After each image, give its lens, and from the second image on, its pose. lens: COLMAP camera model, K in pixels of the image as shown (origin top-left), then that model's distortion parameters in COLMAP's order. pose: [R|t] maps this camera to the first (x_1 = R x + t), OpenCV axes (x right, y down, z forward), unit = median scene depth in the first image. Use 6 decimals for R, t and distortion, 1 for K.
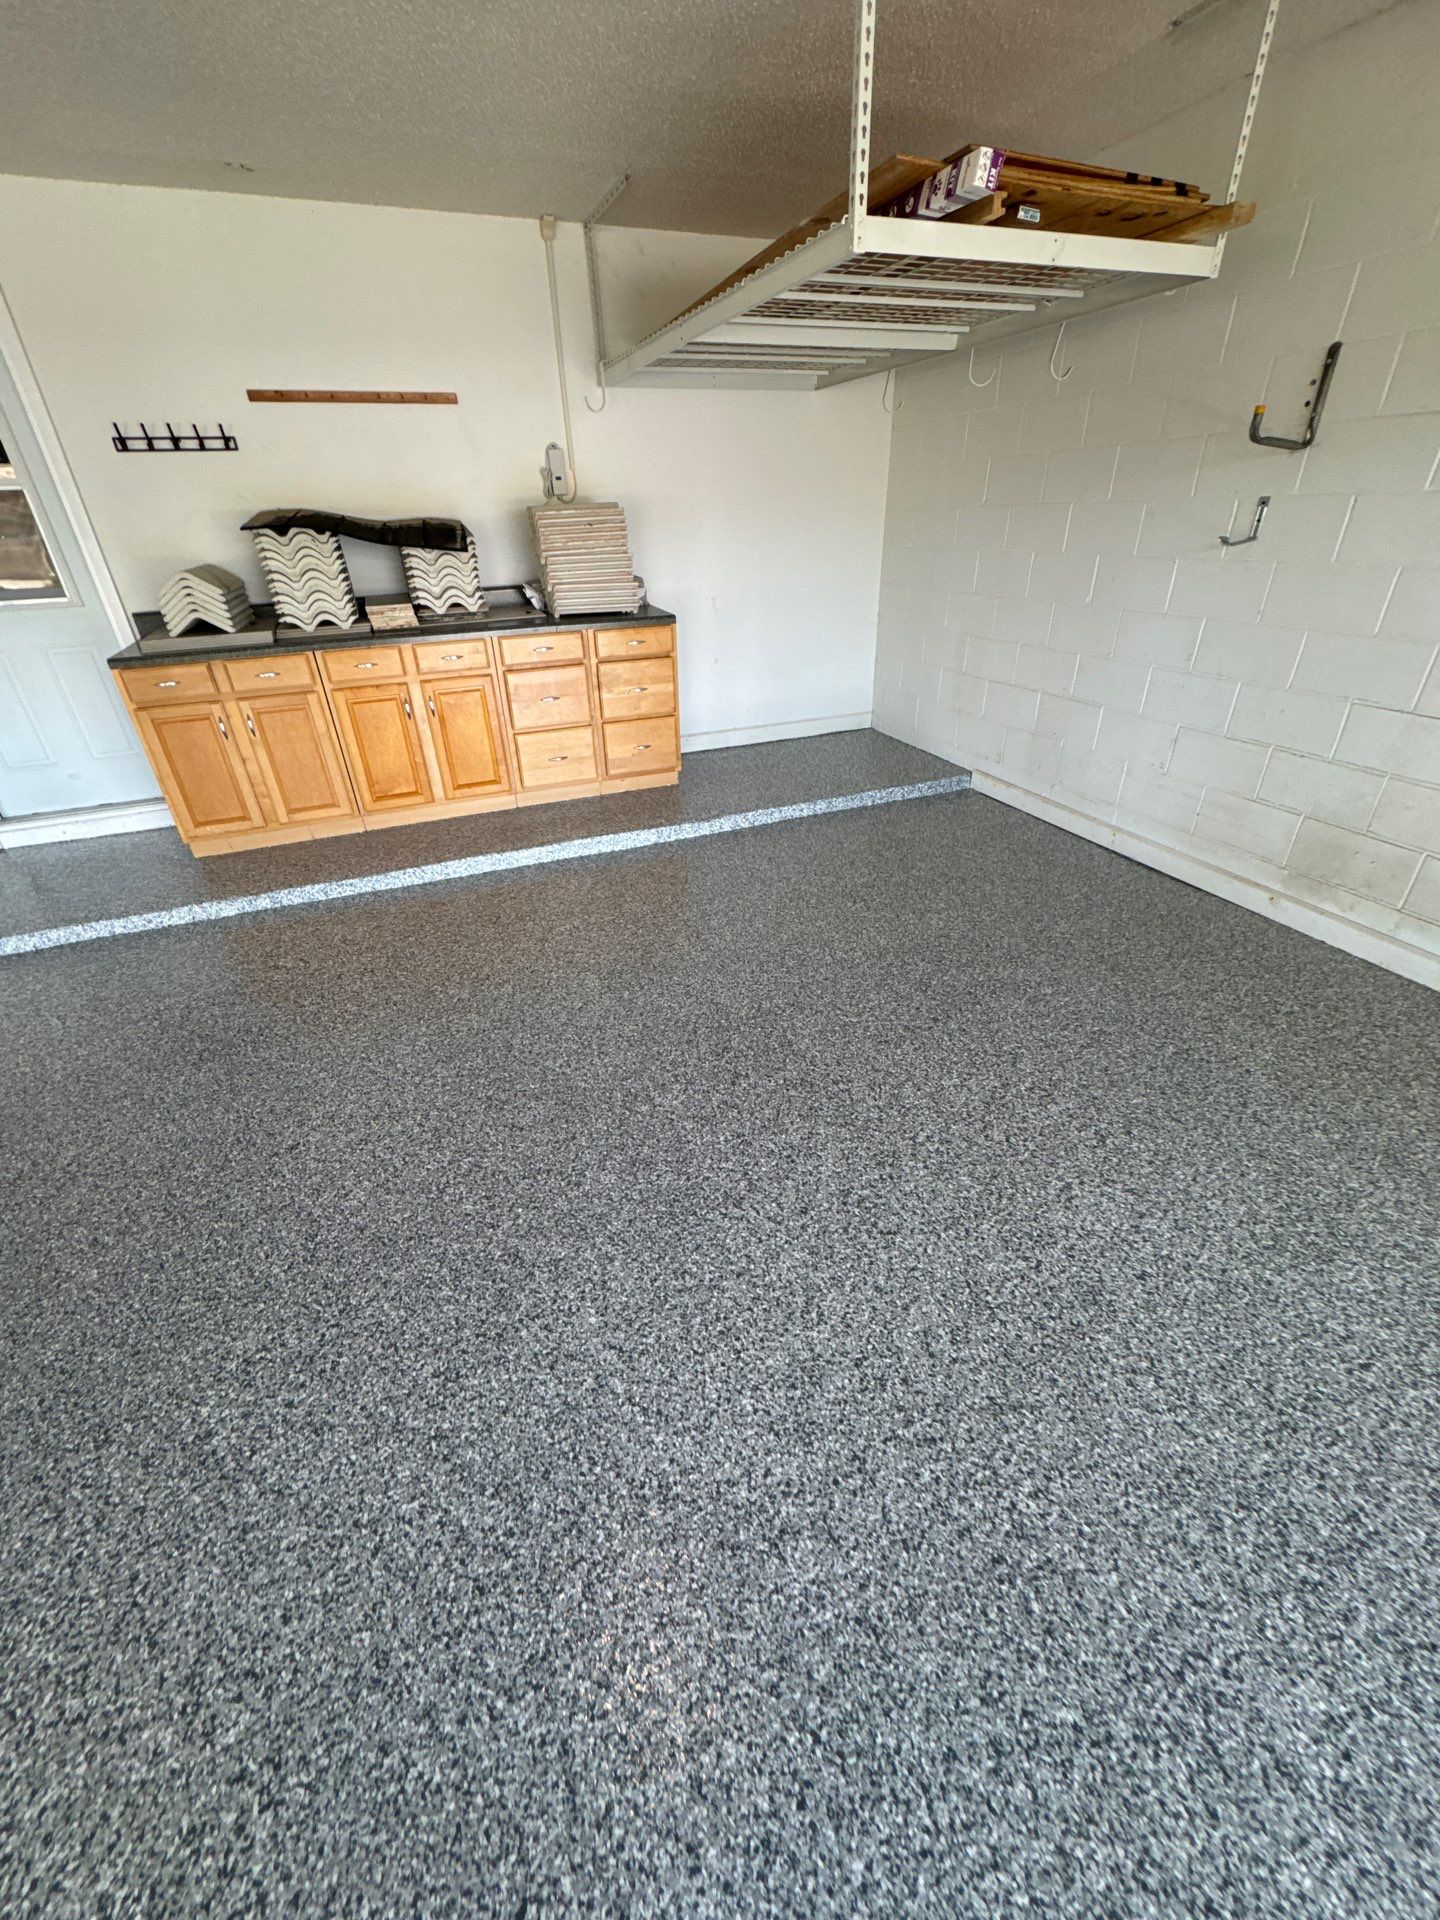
lens RADIAL K [[764.4, 0, 721.9], [0, 764.4, 960.1], [0, 0, 1]] dist [-0.000905, 0.000642]
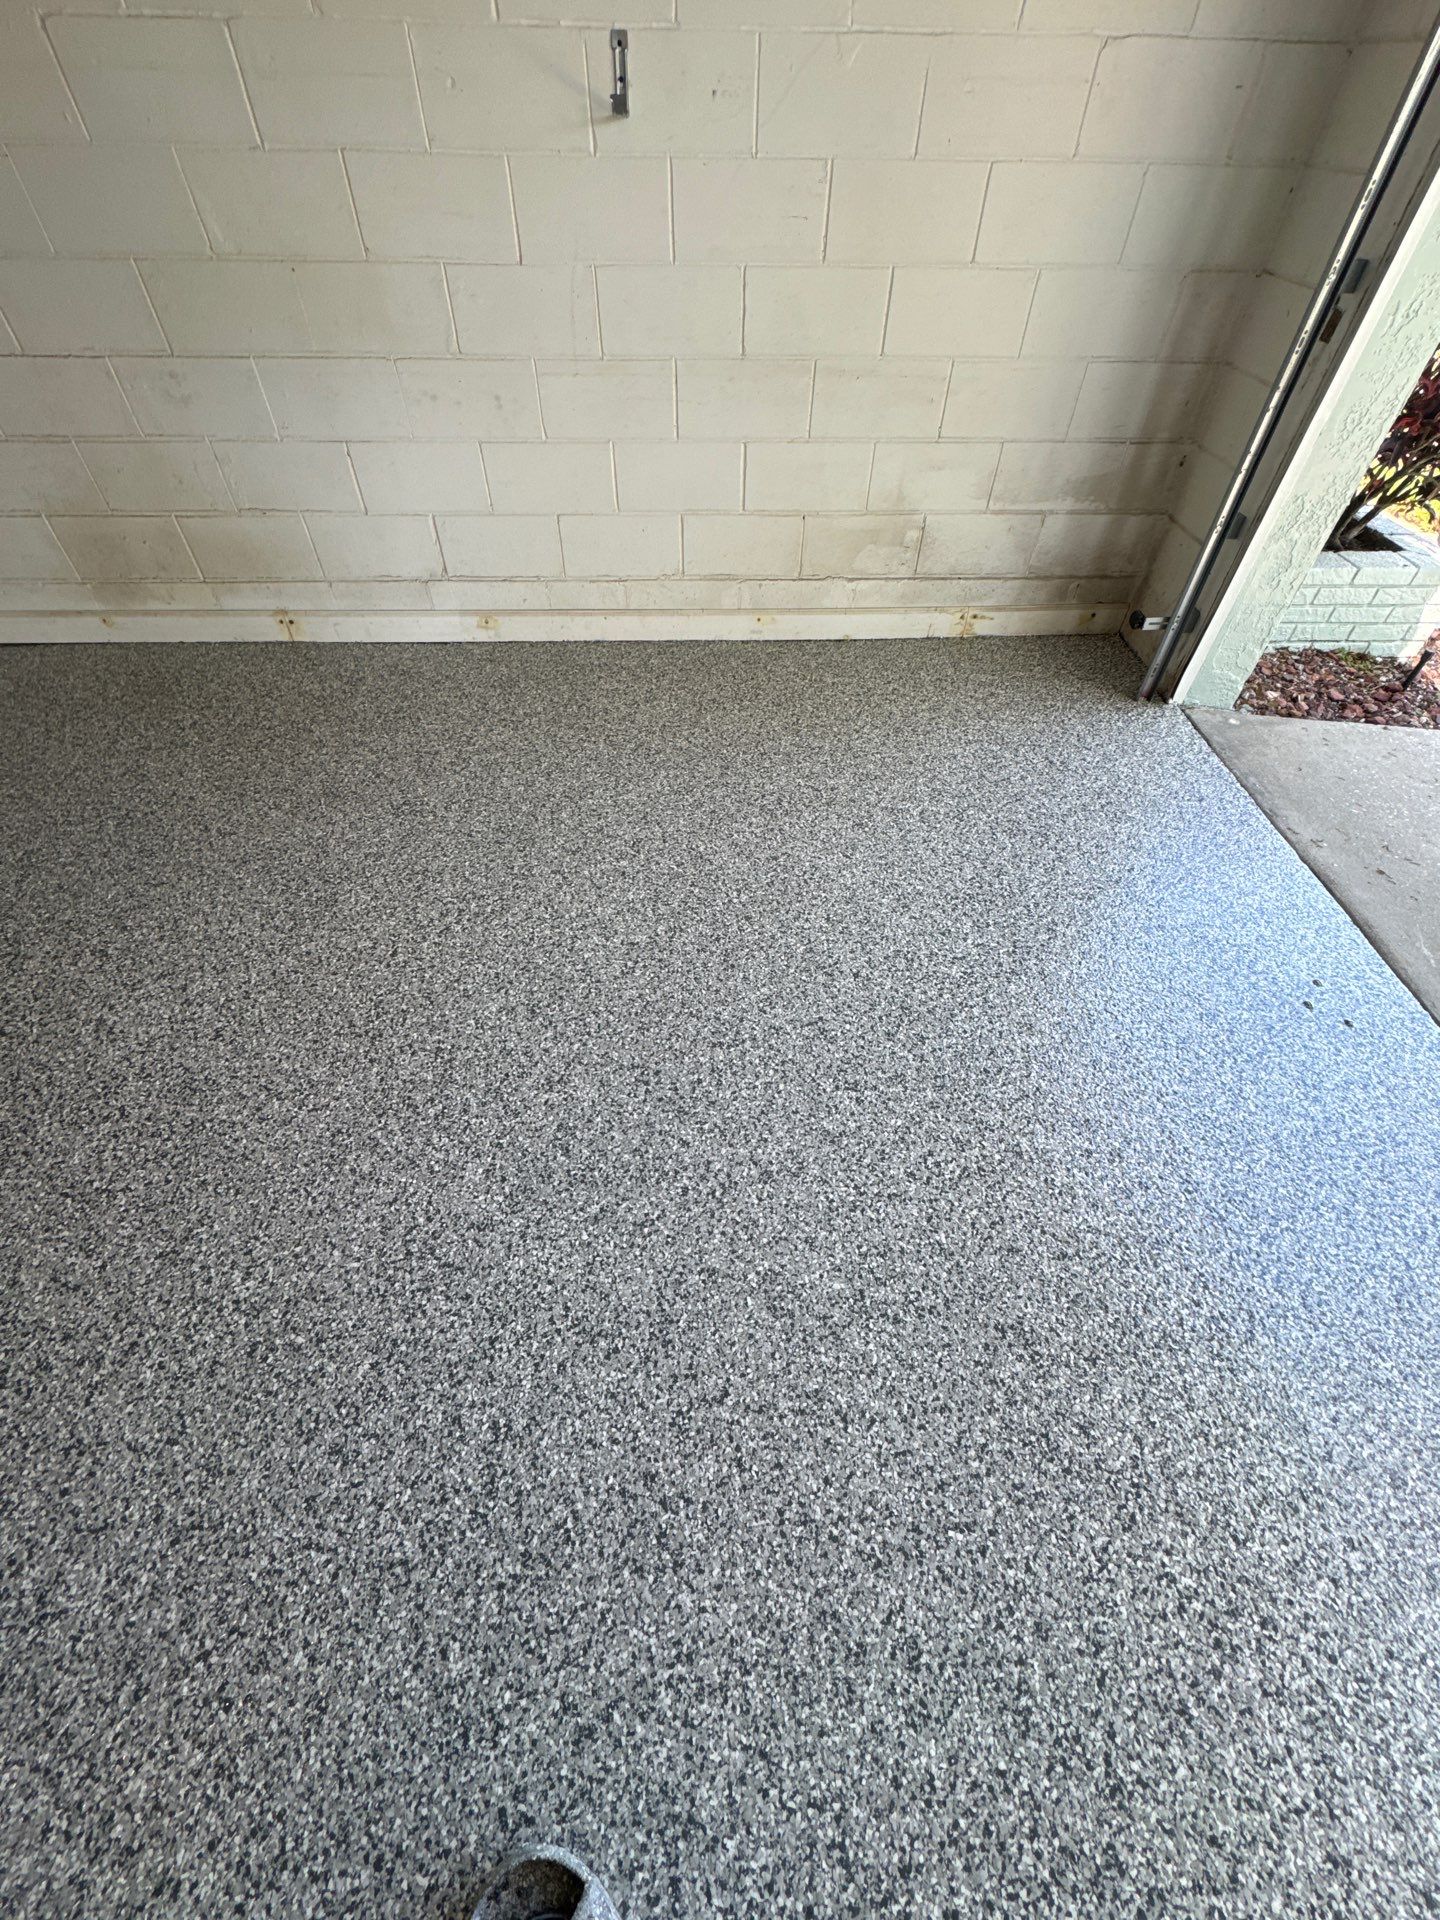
lens RADIAL K [[764.4, 0, 720.3], [0, 764.4, 959.8], [0, 0, 1]] dist [-0.000905, 0.000642]
pose [[0.338810, -0.679649, 0.650603, 0.119743], [0.453681, 0.723815, 0.519870, 0.077566], [-0.824246, 0.119029, 0.553580, -0.055371]]
